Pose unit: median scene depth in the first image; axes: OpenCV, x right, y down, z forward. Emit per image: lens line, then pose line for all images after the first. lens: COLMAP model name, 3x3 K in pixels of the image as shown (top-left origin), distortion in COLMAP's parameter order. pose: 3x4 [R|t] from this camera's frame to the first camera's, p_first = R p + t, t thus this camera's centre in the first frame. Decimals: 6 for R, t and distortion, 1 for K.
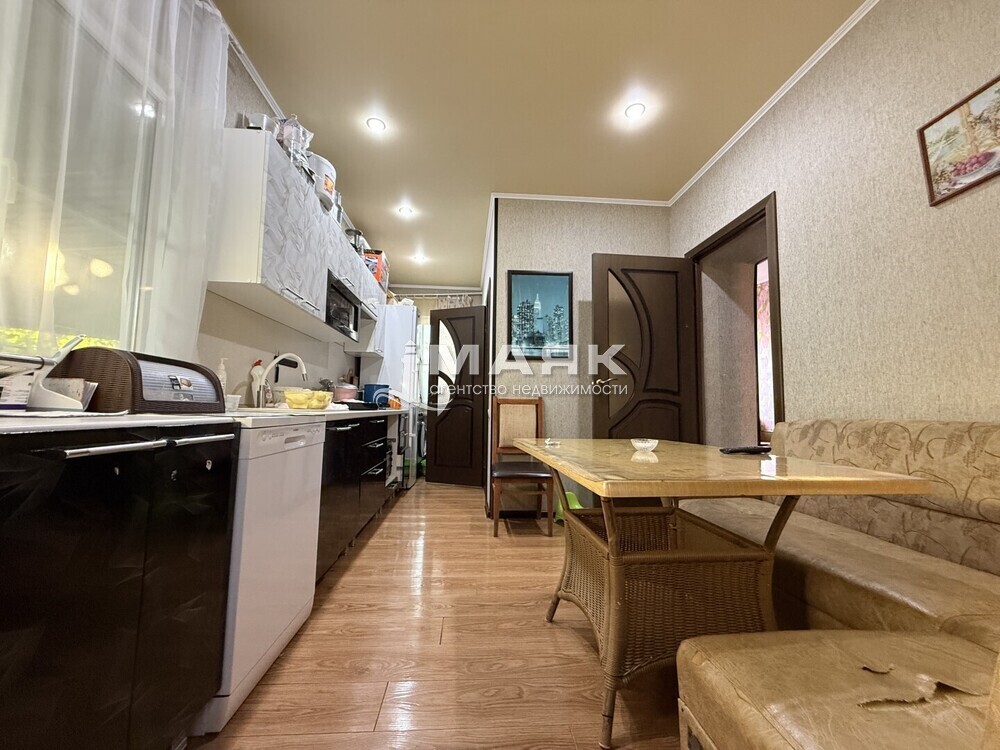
lens RADIAL K [[398.7, 0, 495.1], [0, 398.7, 378.4], [0, 0, 1]] dist [-0.000828, 0.000383]
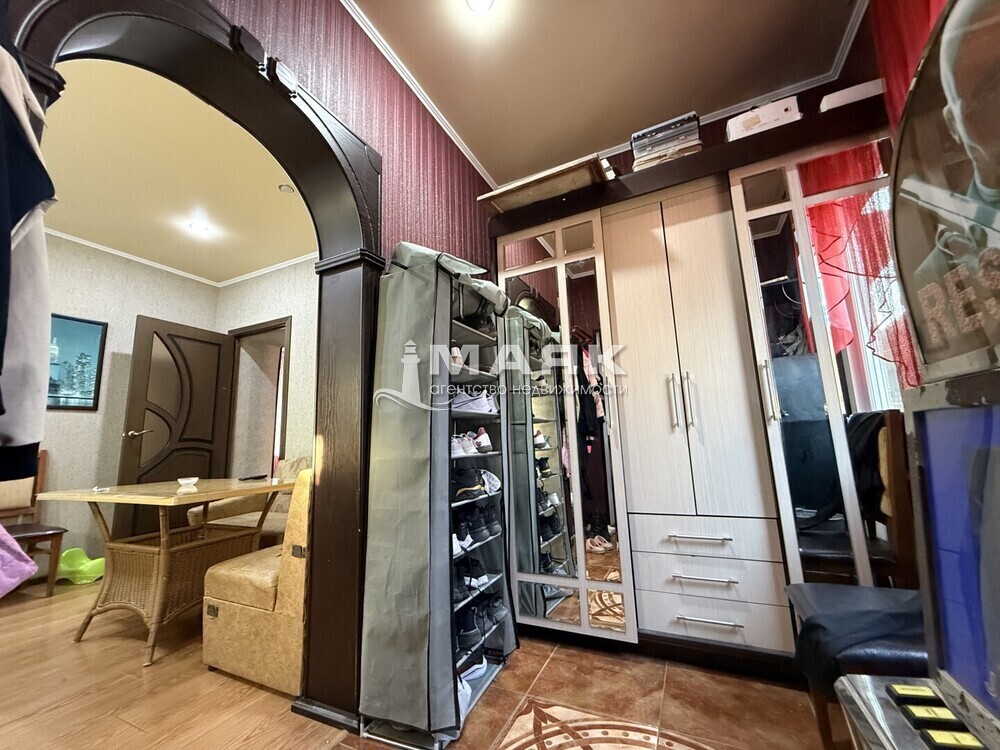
lens RADIAL K [[398.7, 0, 496.4], [0, 398.7, 377.9], [0, 0, 1]] dist [-0.000828, 0.000383]
pose [[0.491970, 0.107847, 0.863907, -0.315056], [-0.024092, 0.993604, -0.110318, -0.069755], [-0.870279, 0.033460, 0.491421, -0.619323]]
